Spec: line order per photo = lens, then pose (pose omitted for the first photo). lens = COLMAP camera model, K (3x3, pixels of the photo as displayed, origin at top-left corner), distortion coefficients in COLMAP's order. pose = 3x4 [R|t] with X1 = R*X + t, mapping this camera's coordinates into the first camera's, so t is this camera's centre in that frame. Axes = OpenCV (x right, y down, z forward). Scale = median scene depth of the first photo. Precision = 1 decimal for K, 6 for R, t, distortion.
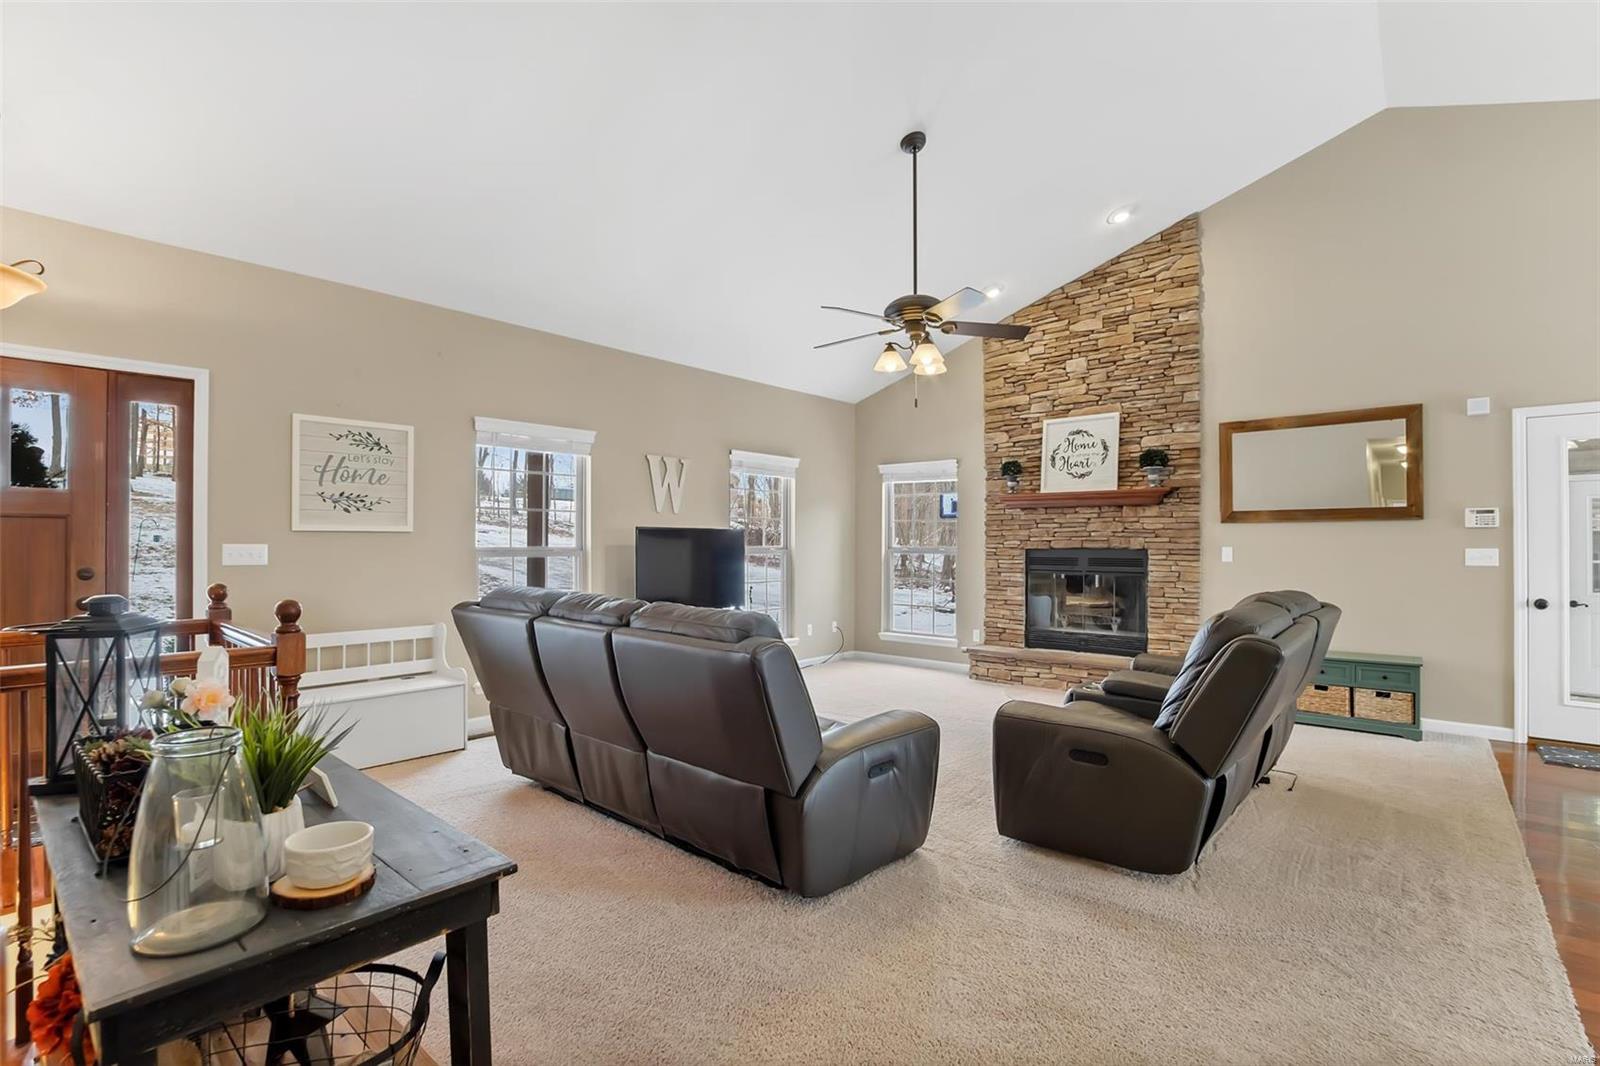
lens RADIAL K [[744.8, 0, 804.8], [0, 744.8, 538.5], [0, 0, 1]] dist [-0.029501, 0.003190]
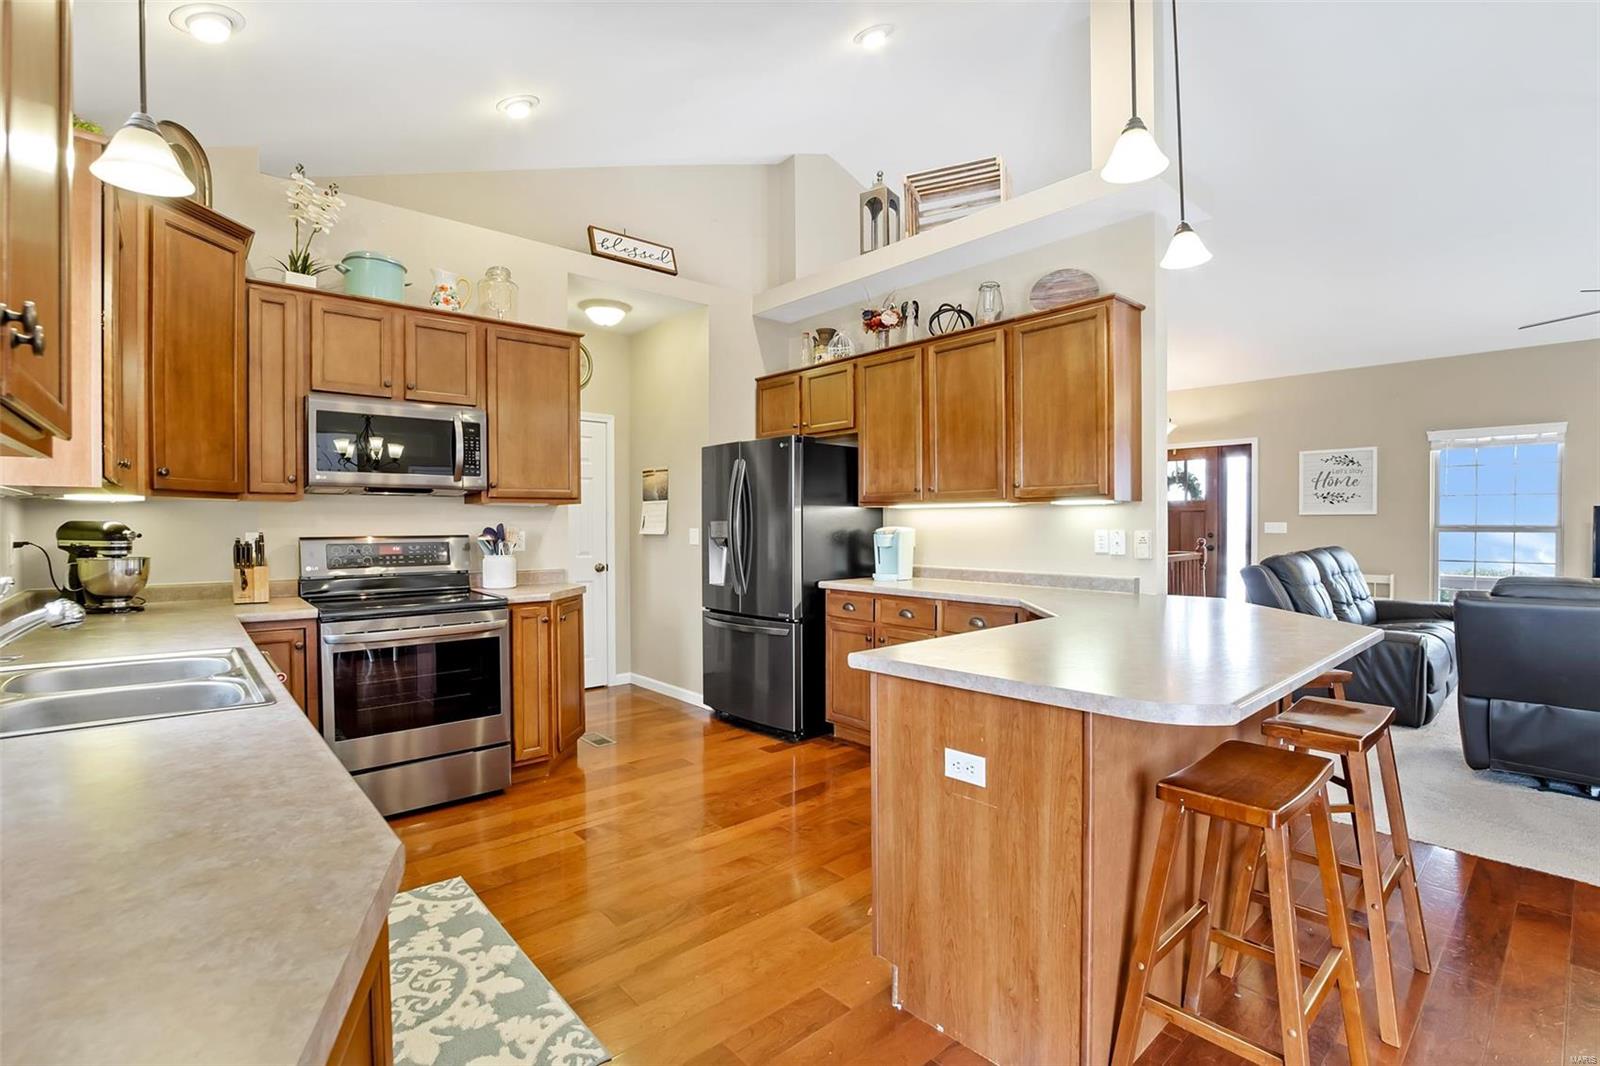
lens RADIAL K [[744.8, 0, 789.1], [0, 744.8, 533.8], [0, 0, 1]] dist [-0.029501, 0.003190]
pose [[-0.145322, 0.013177, -0.989297, 0.895425], [0.007150, 0.999899, 0.012268, 0.002897], [0.989359, -0.005290, -0.145401, -0.001615]]
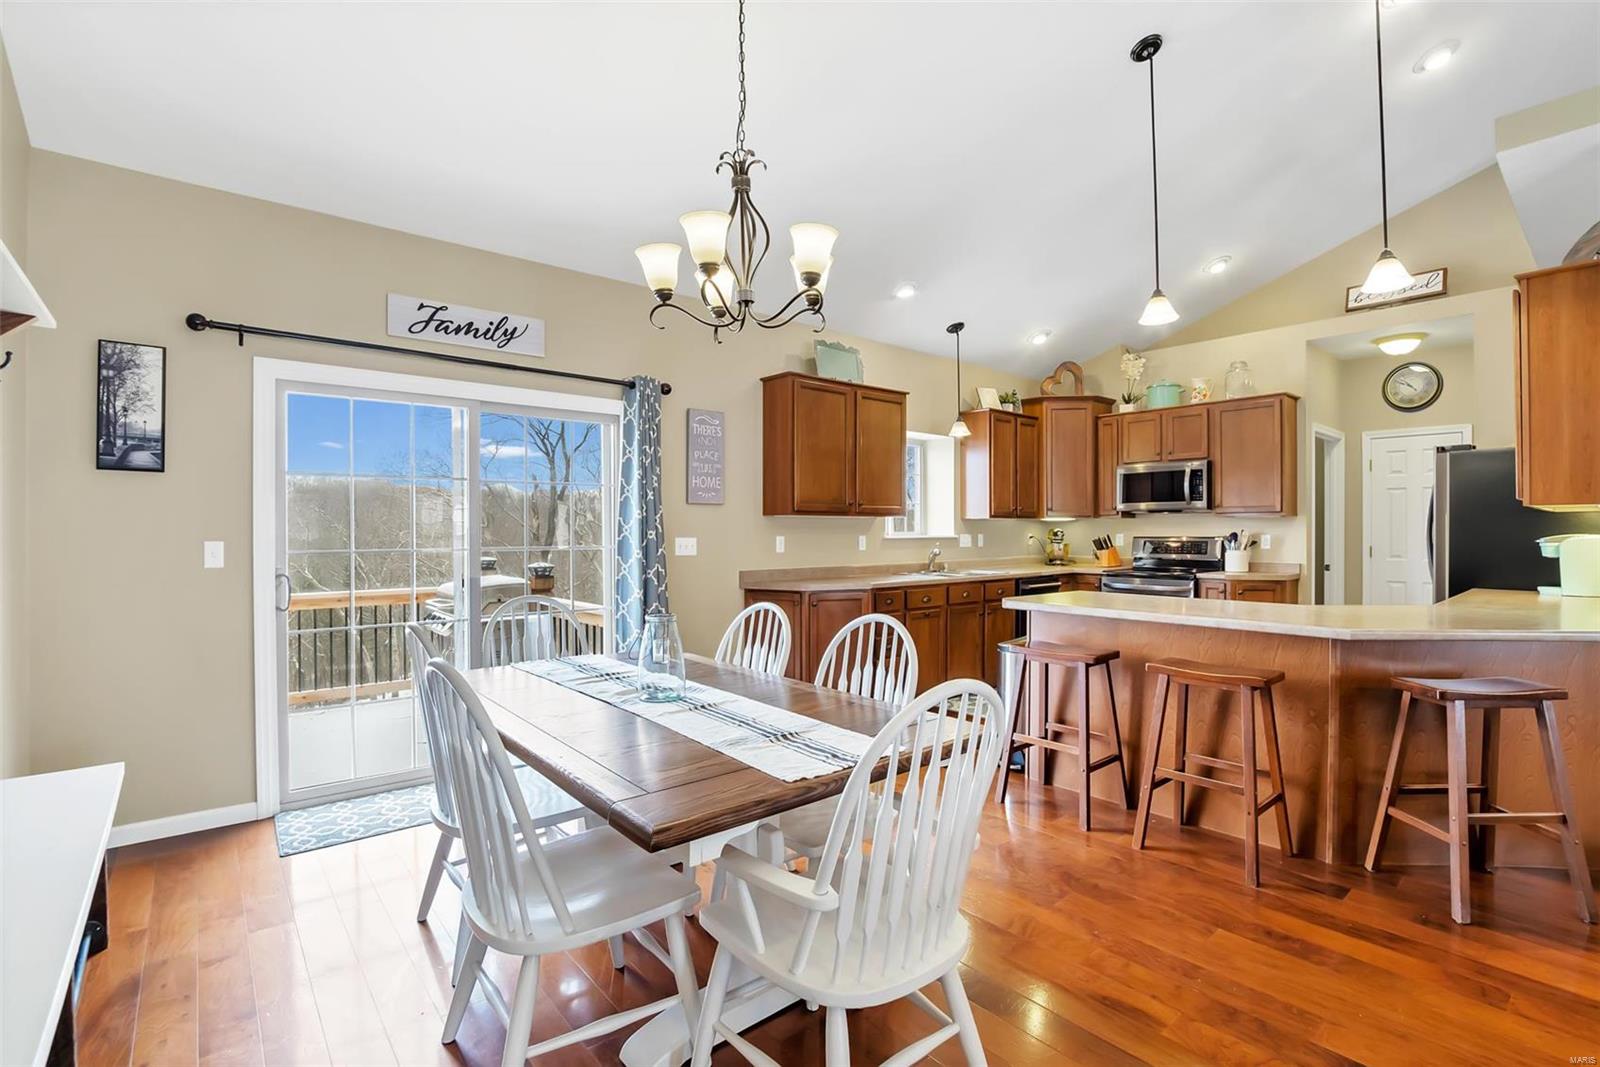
lens RADIAL K [[744.8, 0, 804.7], [0, 744.8, 537.1], [0, 0, 1]] dist [-0.029501, 0.003190]
pose [[-0.986430, 0.001129, 0.164180, 0.708857], [0.002023, 0.999984, 0.005282, 0.003458], [-0.164172, 0.005543, -0.986416, 0.722934]]
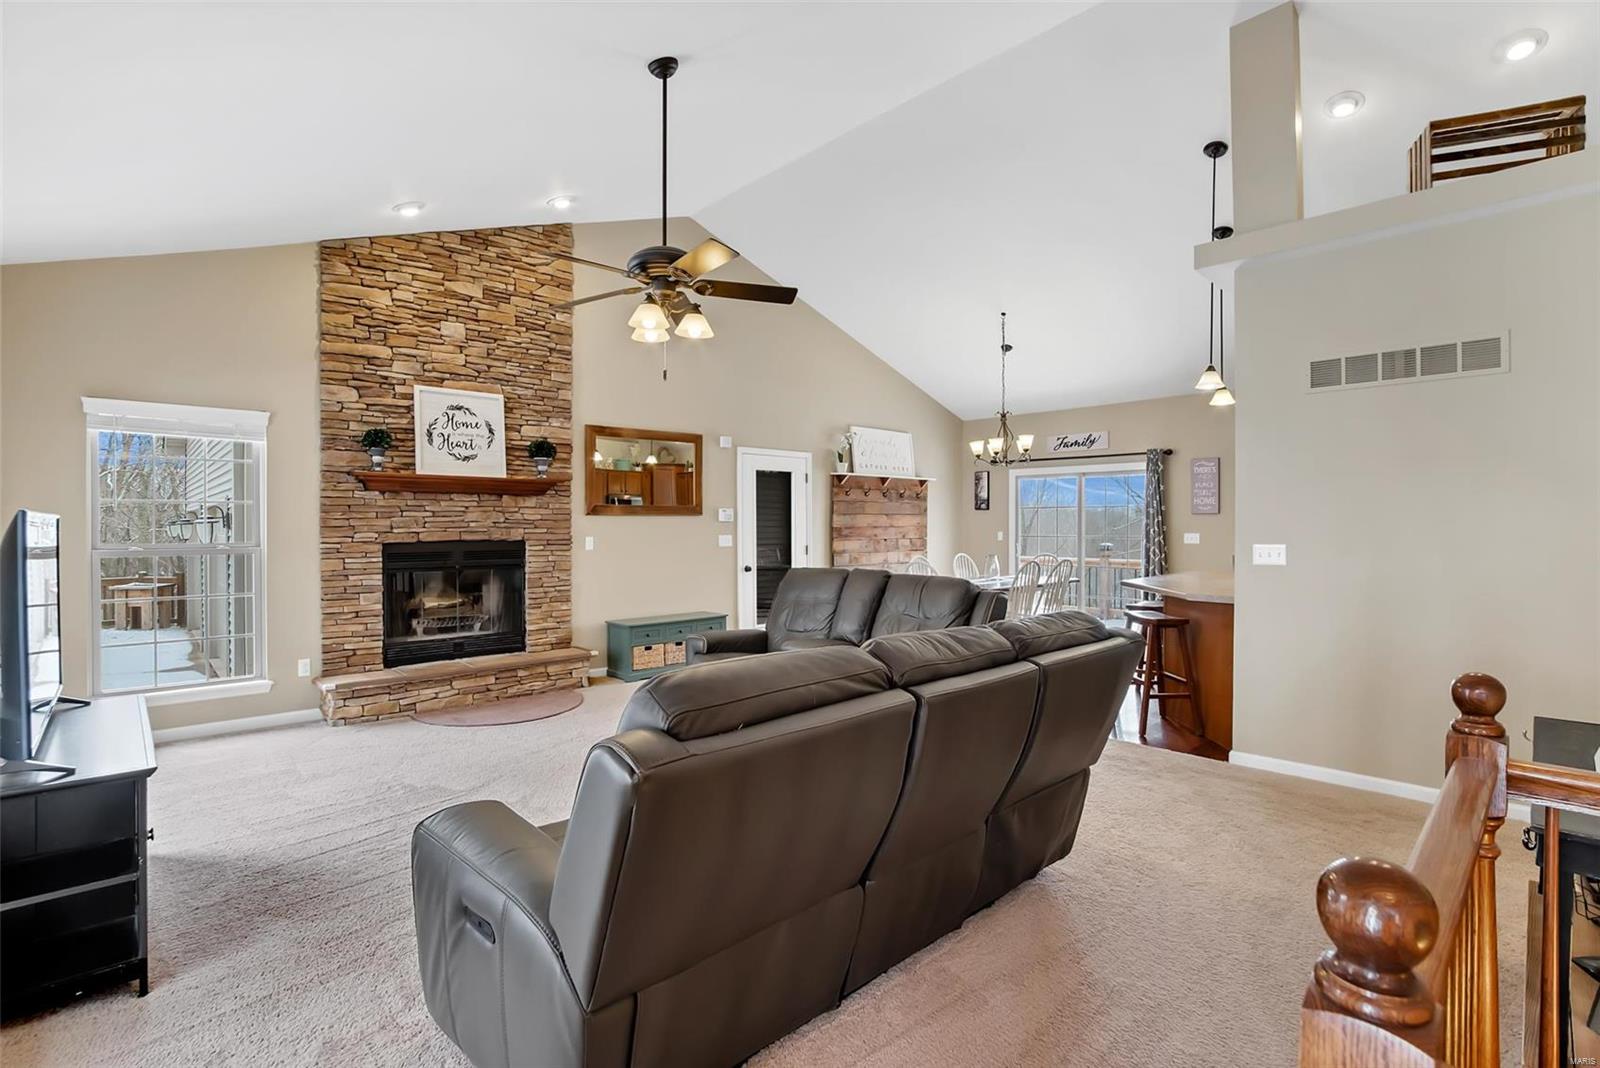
lens RADIAL K [[744.8, 0, 801.4], [0, 744.8, 527.7], [0, 0, 1]] dist [-0.029501, 0.003190]
pose [[0.099791, -0.004327, 0.994999, -0.485459], [-0.002197, 0.999987, 0.004569, -0.007502], [-0.995006, -0.002642, 0.099780, 0.540885]]
